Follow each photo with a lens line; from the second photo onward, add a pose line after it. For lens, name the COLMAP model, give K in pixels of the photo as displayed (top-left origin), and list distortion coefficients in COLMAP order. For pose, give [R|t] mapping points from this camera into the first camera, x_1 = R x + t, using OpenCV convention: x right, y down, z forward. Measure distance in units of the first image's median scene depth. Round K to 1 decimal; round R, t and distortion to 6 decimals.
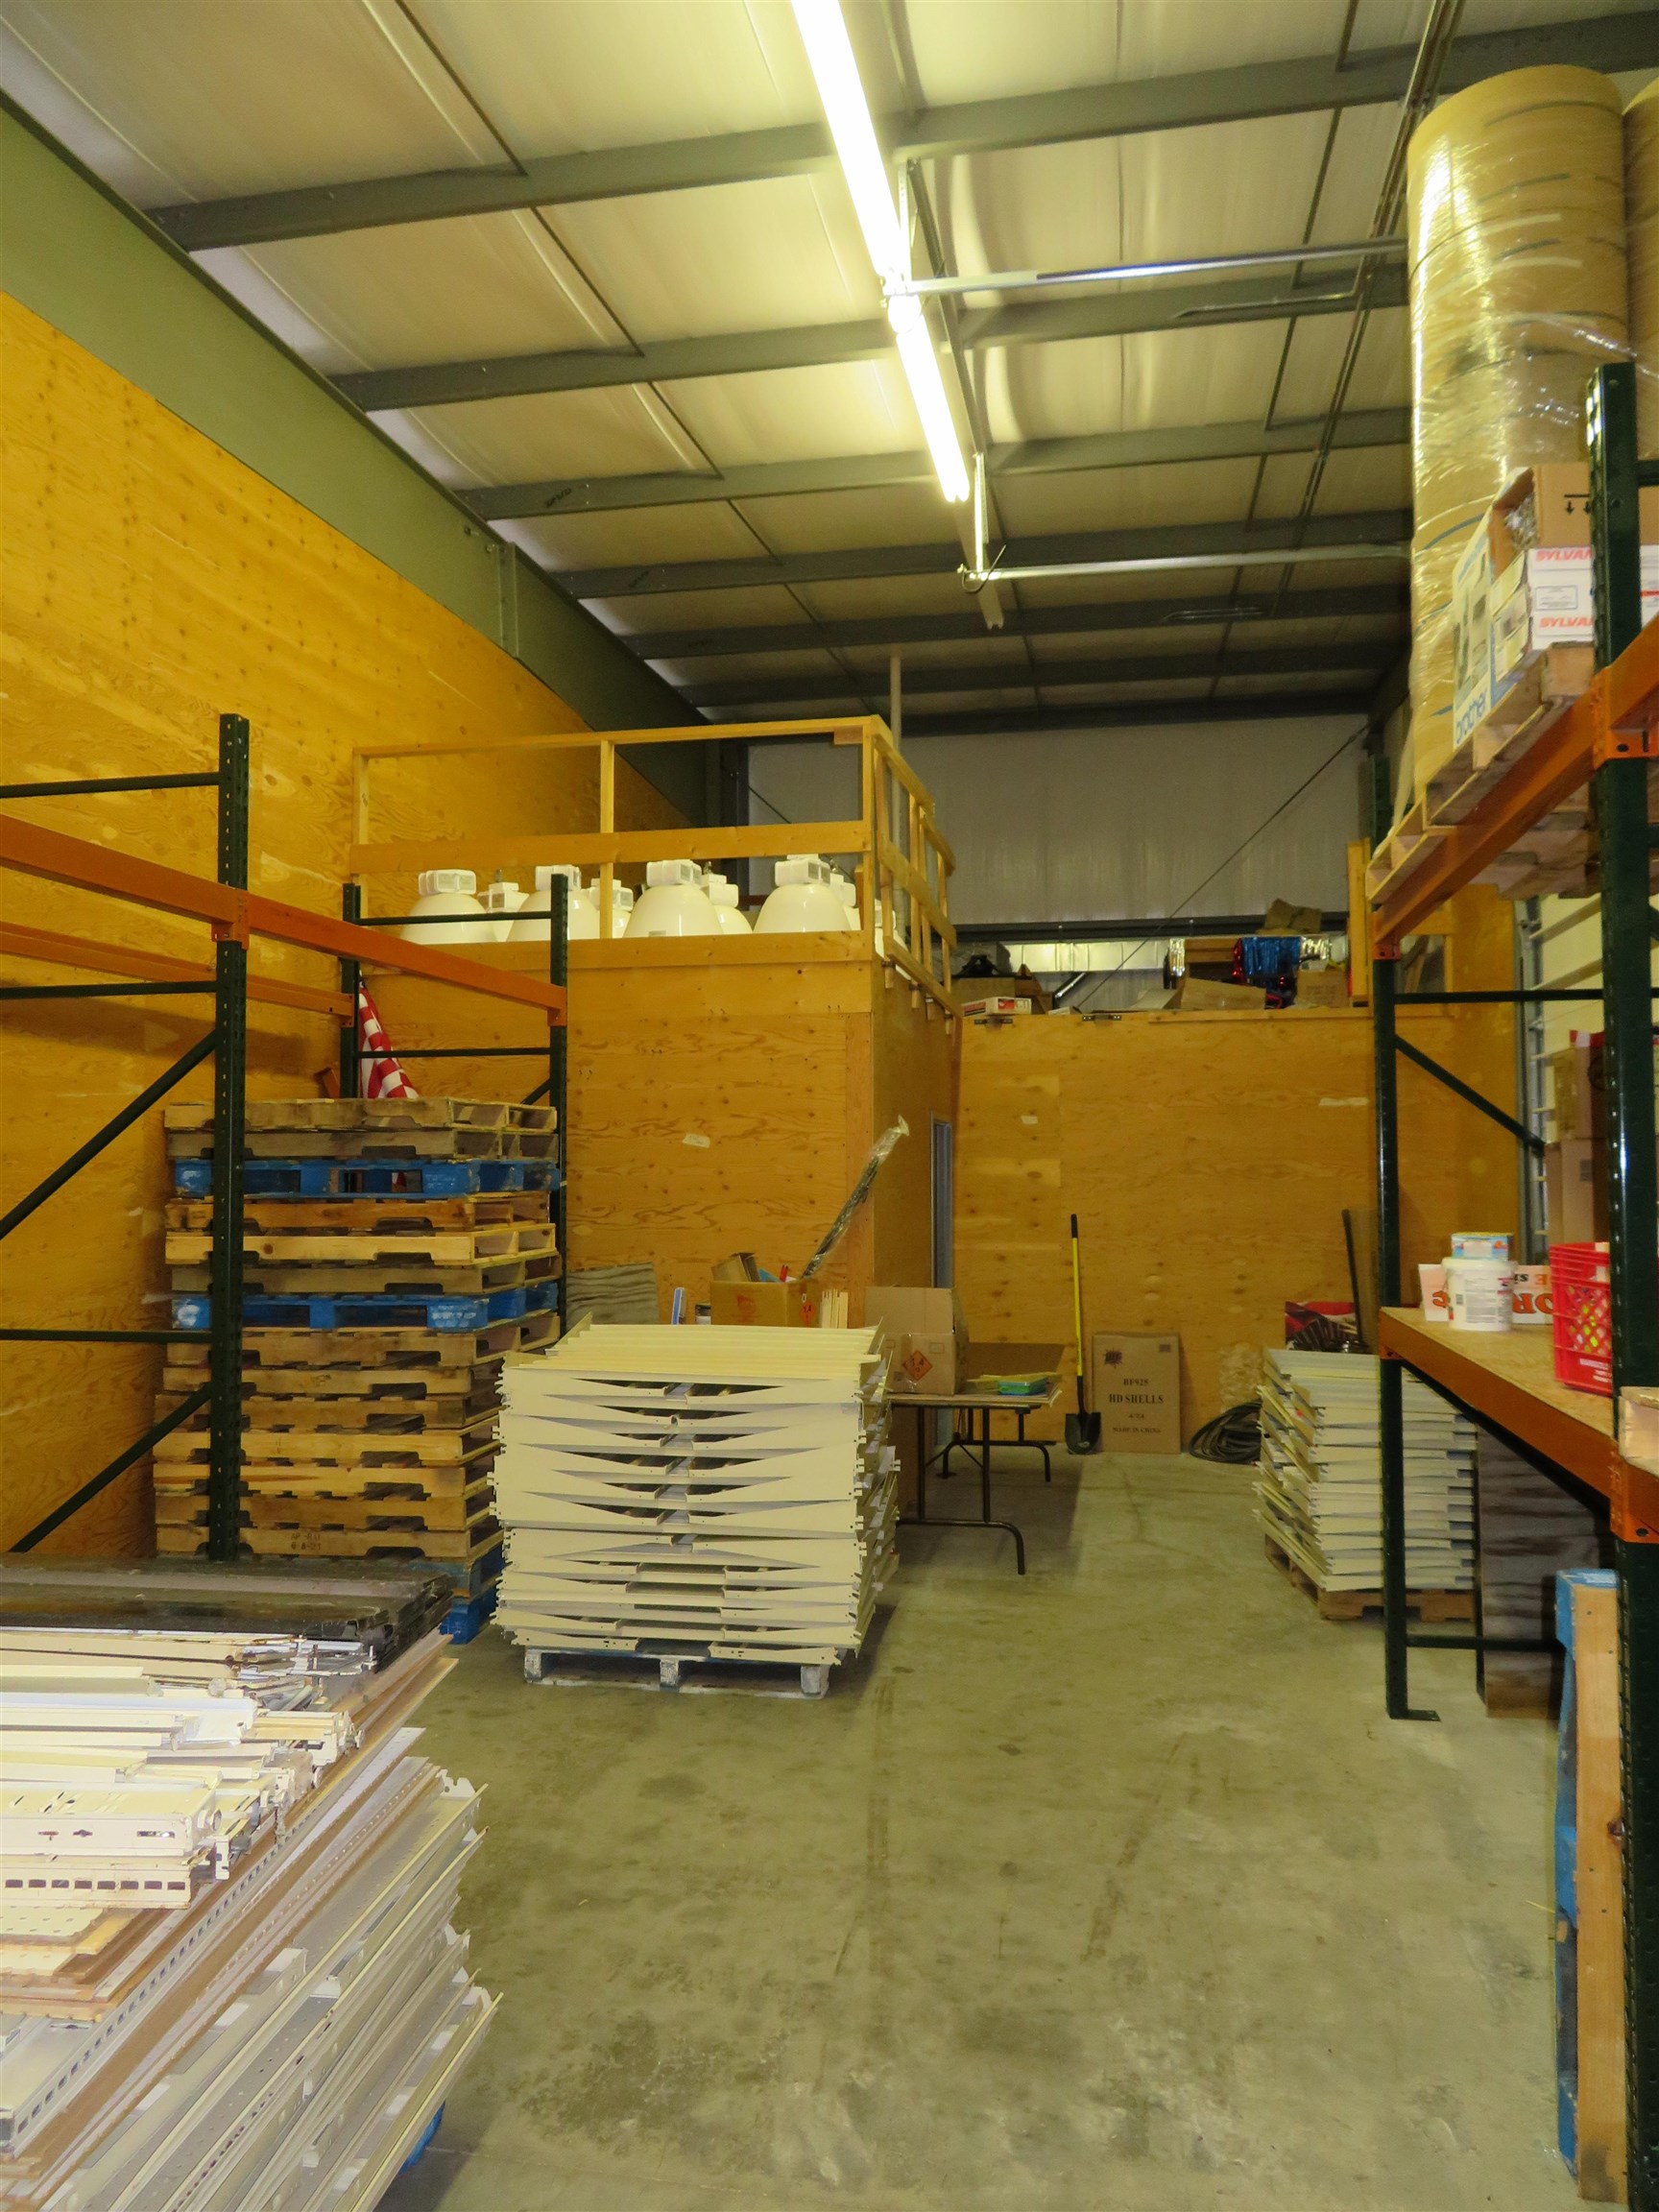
lens RADIAL K [[1577.6, 0, 834.3], [0, 1577.6, 1097.6], [0, 0, 1]] dist [-0.013823, -0.001864]
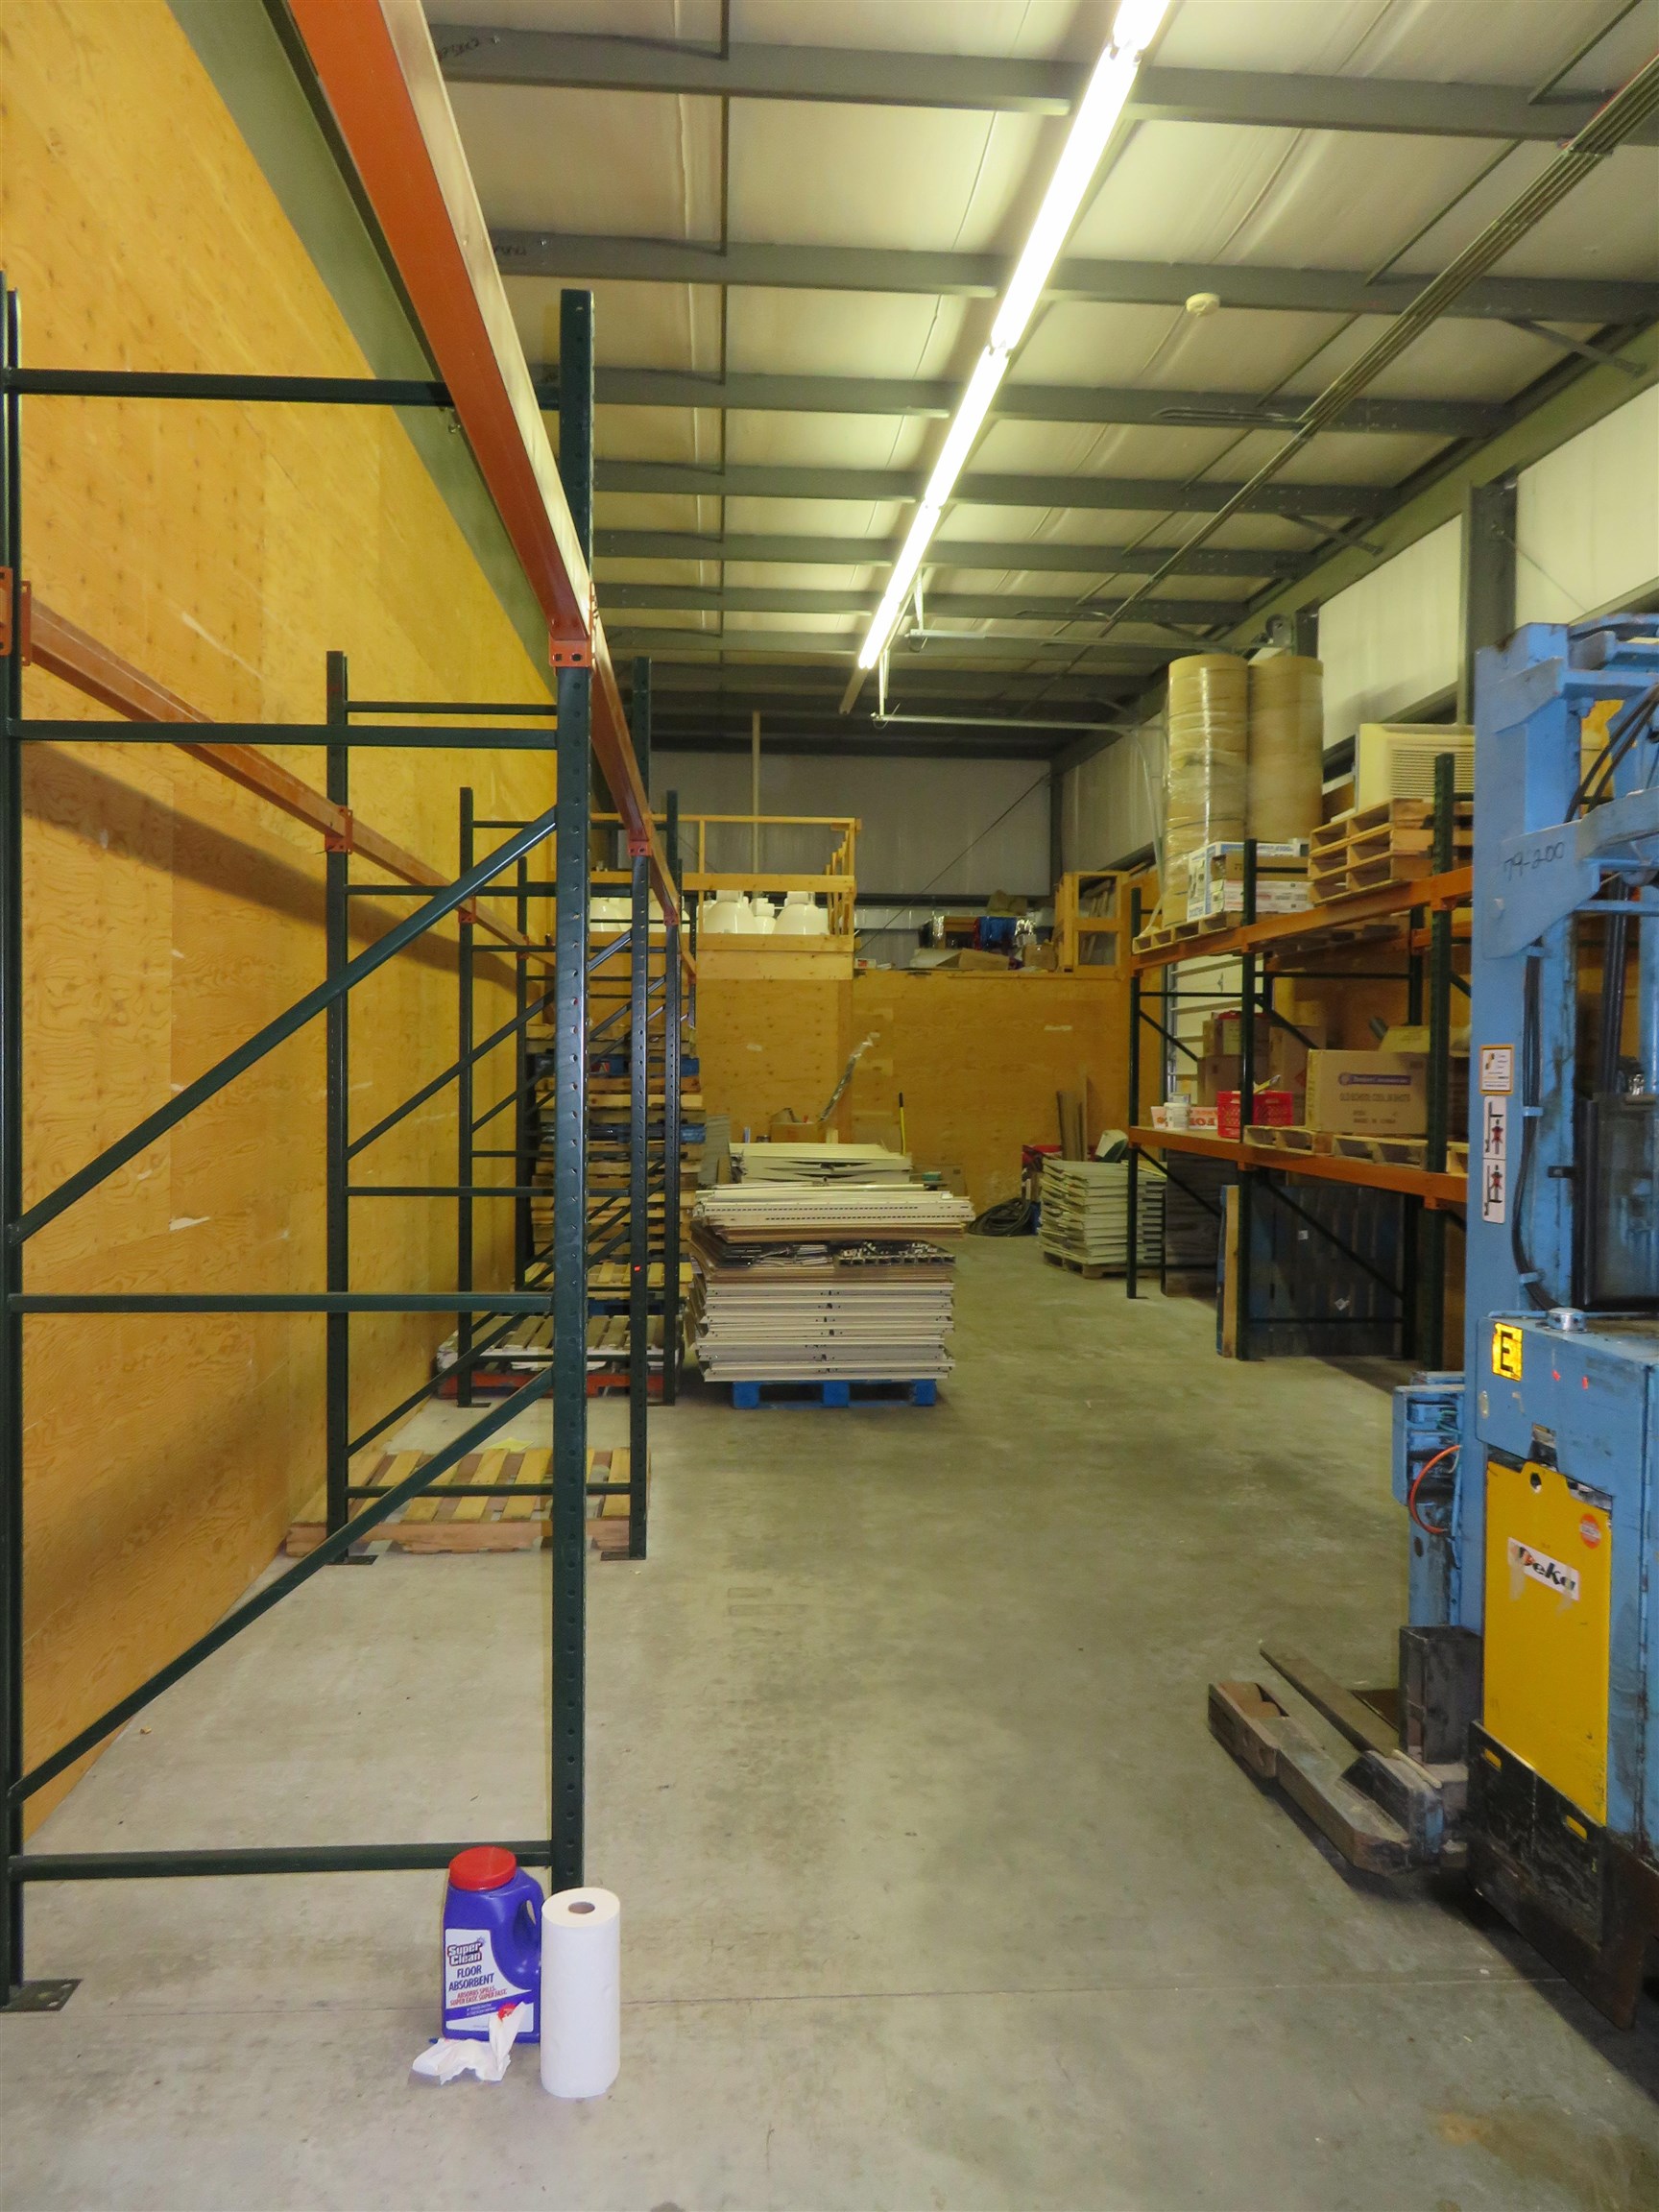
lens RADIAL K [[1577.6, 0, 825.3], [0, 1577.6, 1106.4], [0, 0, 1]] dist [-0.013823, -0.001864]
pose [[0.967876, 0.007009, 0.251331, -0.465825], [-0.025000, 0.997340, 0.068463, -0.031168], [-0.250183, -0.072547, 0.965477, -0.784205]]
